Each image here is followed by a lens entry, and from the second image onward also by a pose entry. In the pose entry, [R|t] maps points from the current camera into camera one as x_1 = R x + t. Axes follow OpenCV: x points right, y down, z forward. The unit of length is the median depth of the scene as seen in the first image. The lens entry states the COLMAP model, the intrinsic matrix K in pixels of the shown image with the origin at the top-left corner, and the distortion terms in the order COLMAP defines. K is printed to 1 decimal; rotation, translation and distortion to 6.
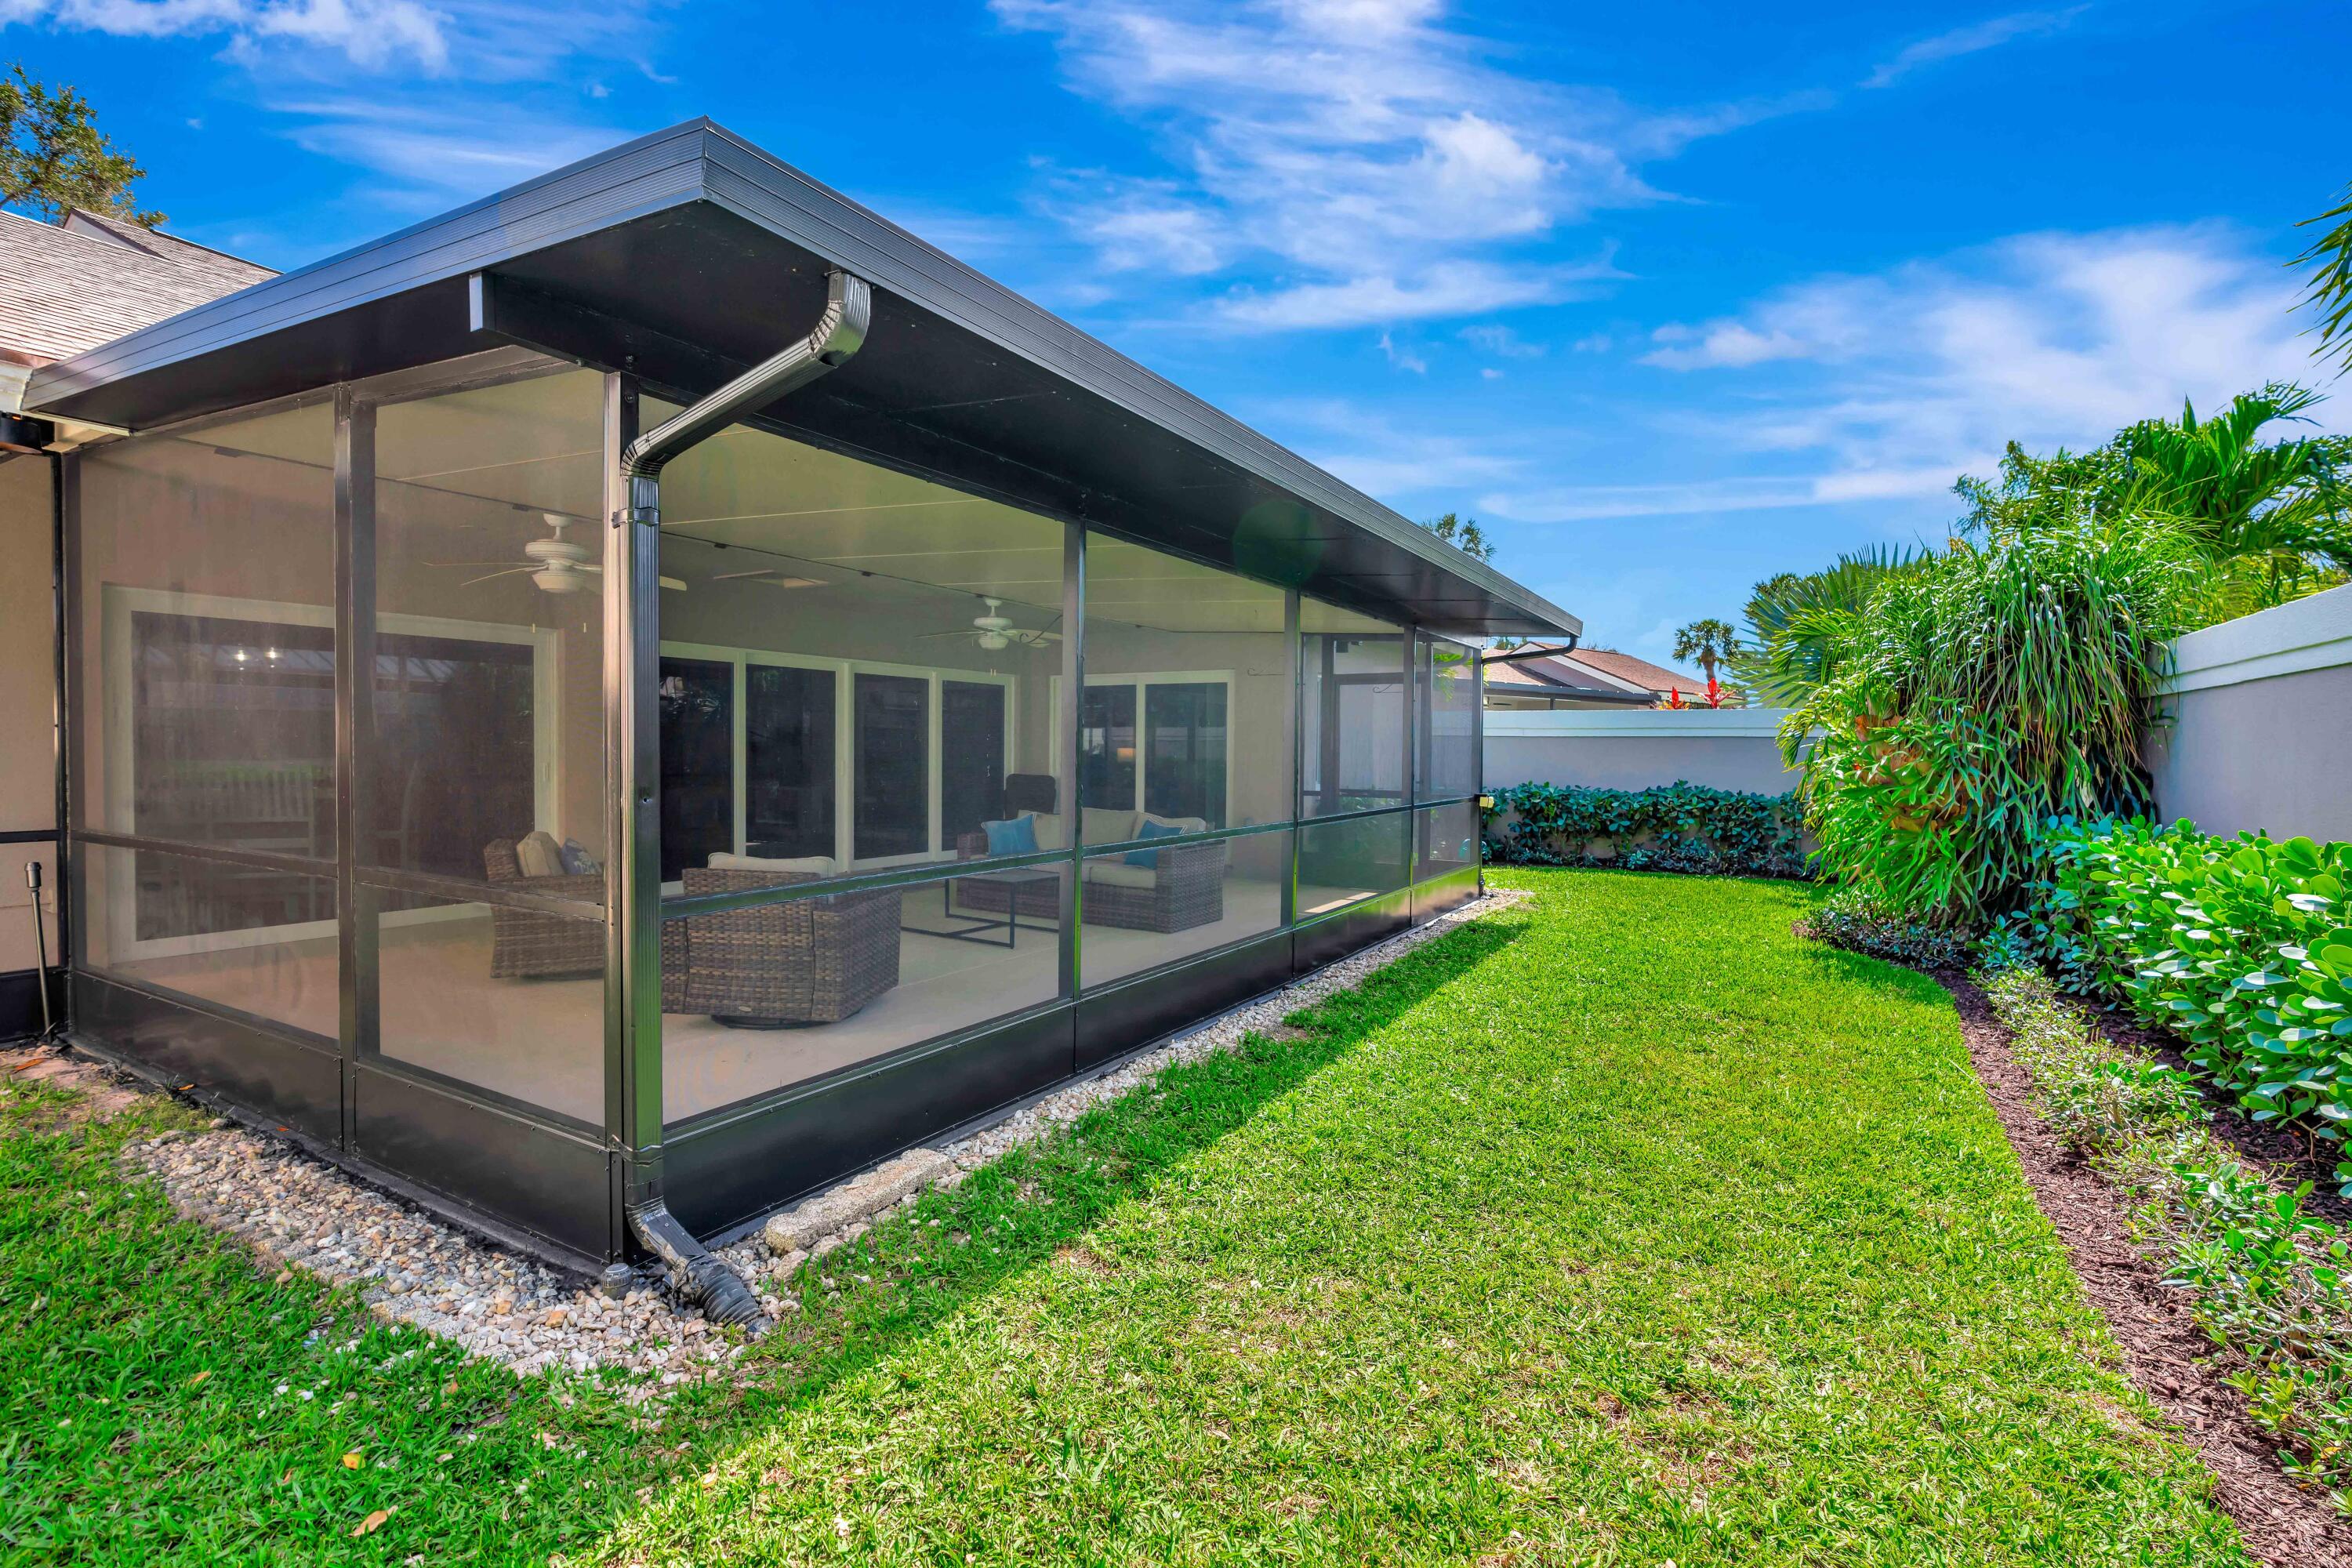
lens RADIAL K [[1055.2, 0, 1176.7], [0, 1055.2, 790.7], [0, 0, 1]] dist [-0.012461, 0.003972]
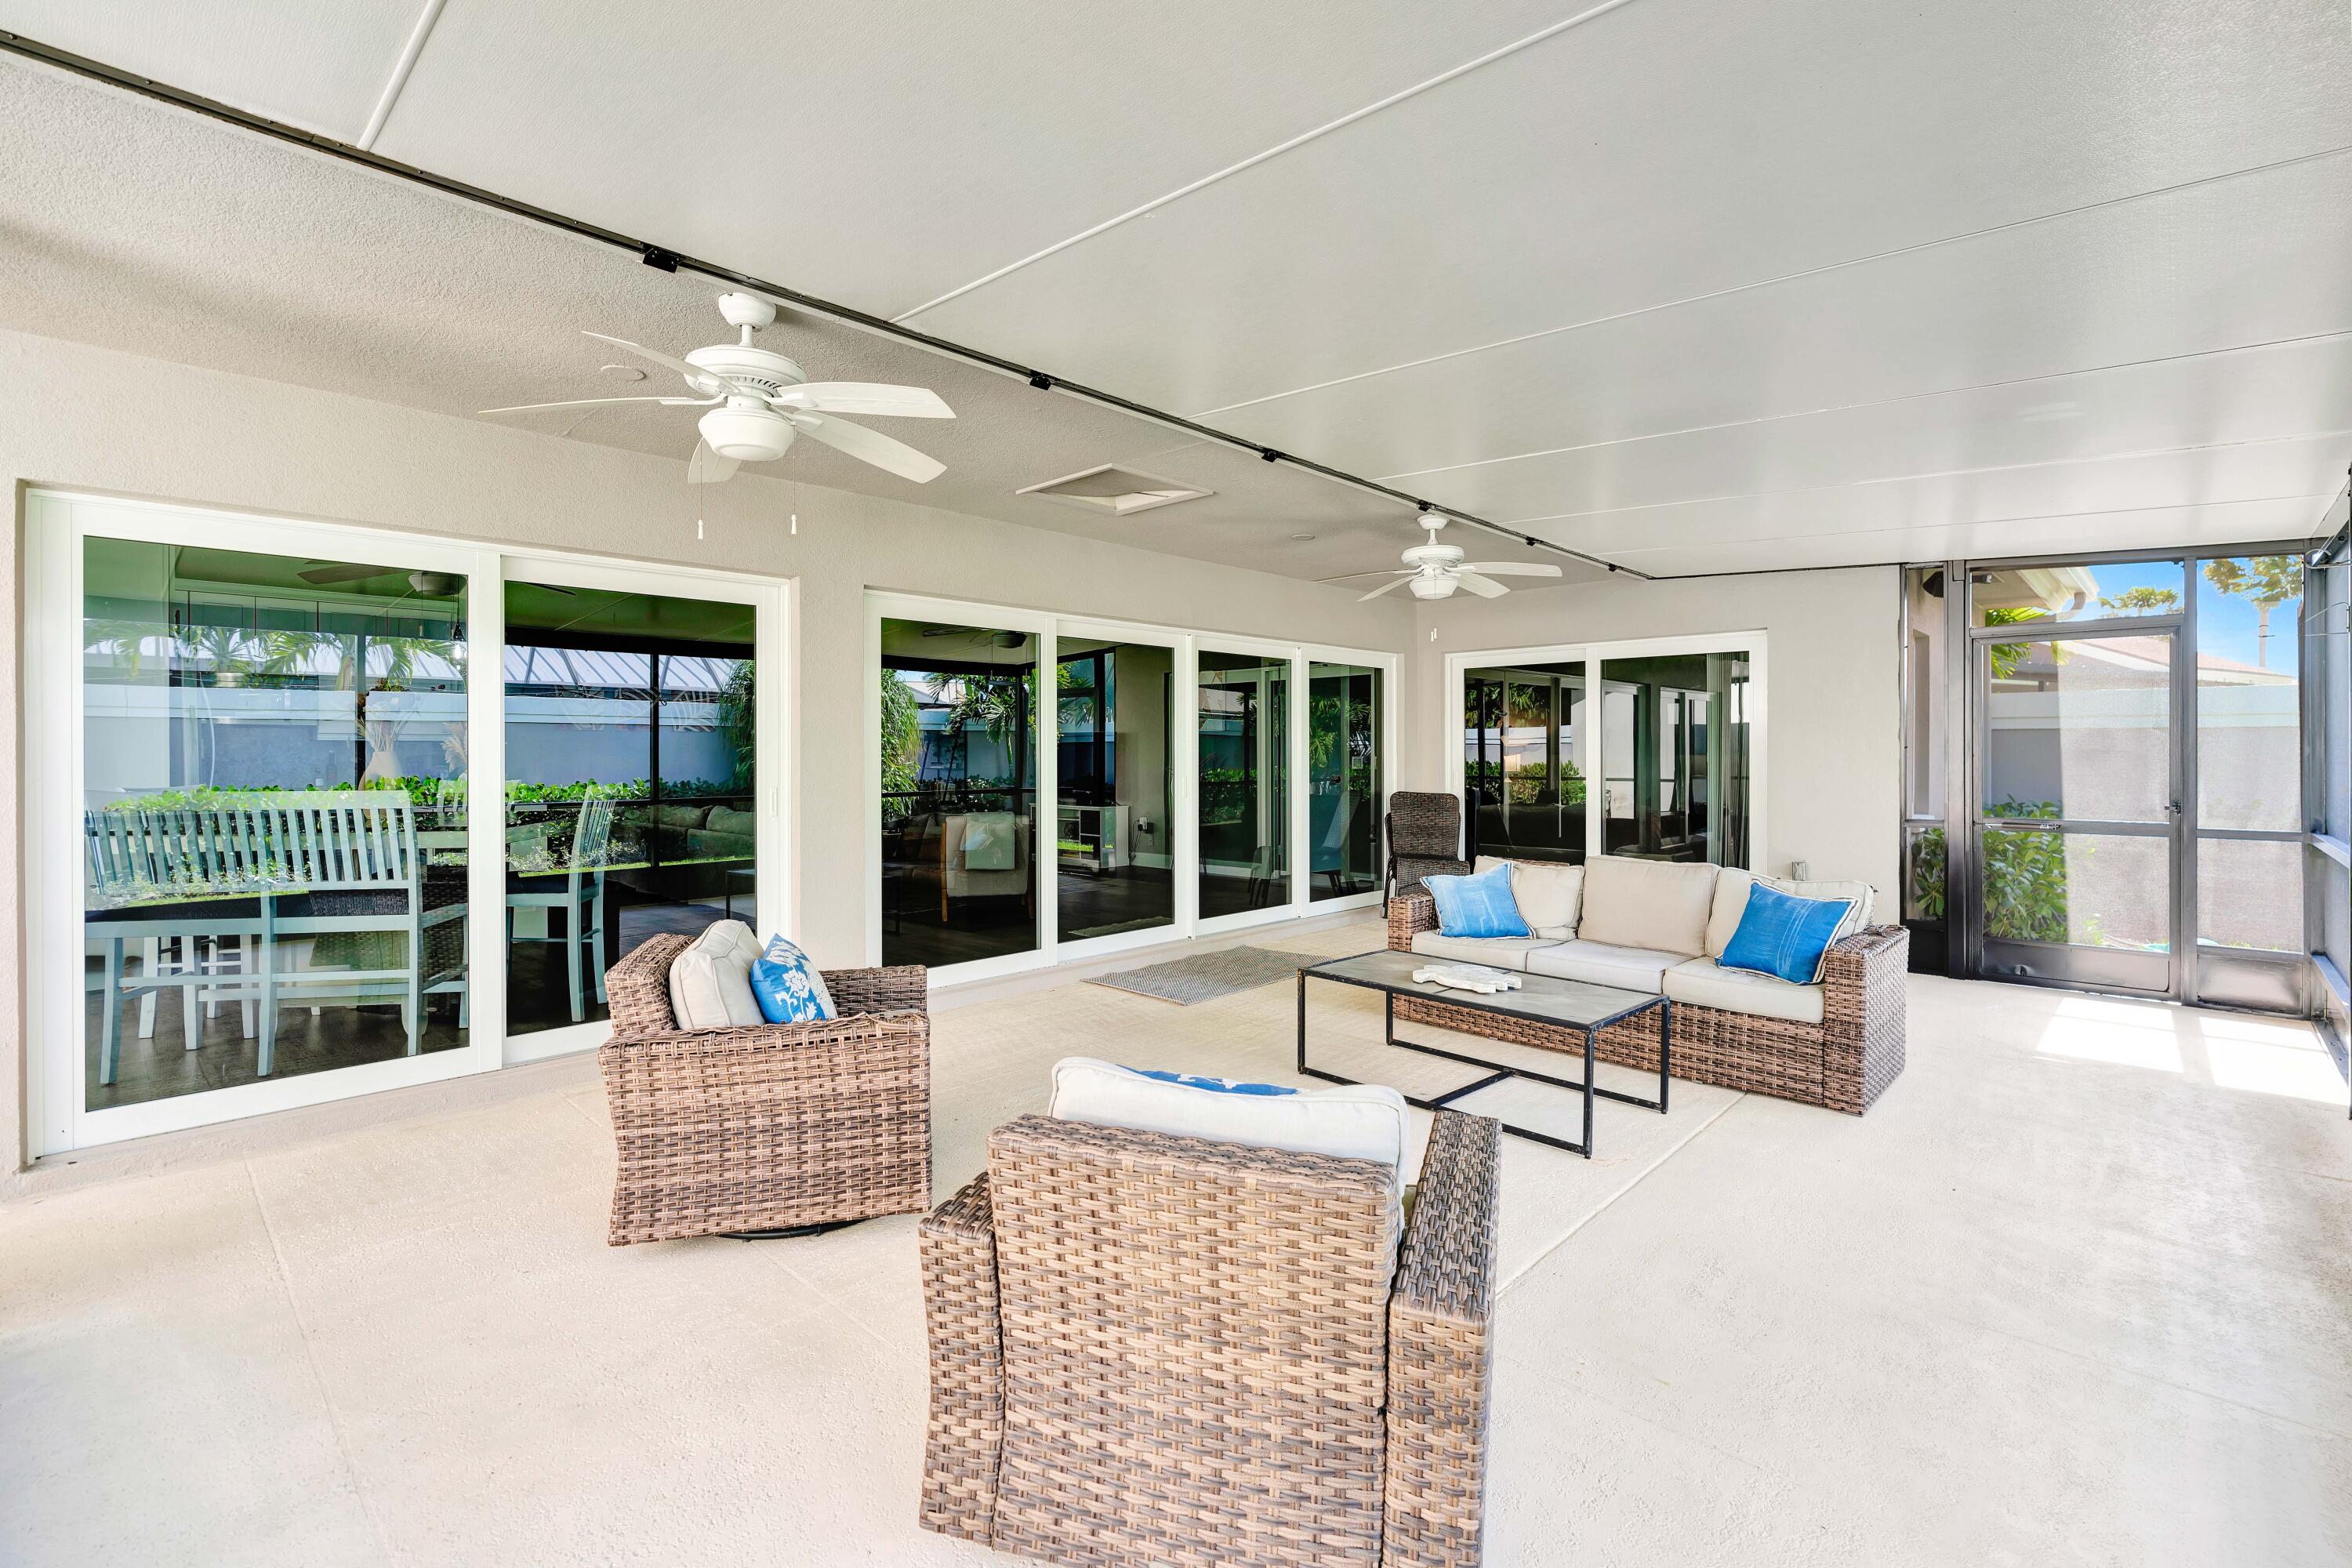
lens RADIAL K [[1055.2, 0, 1177.5], [0, 1055.2, 769.0], [0, 0, 1]] dist [-0.012461, 0.003972]
pose [[0.972034, -0.007943, -0.234705, -0.203988], [0.002121, 0.999684, -0.025052, -0.020062], [0.234830, 0.023853, 0.971744, 0.420754]]
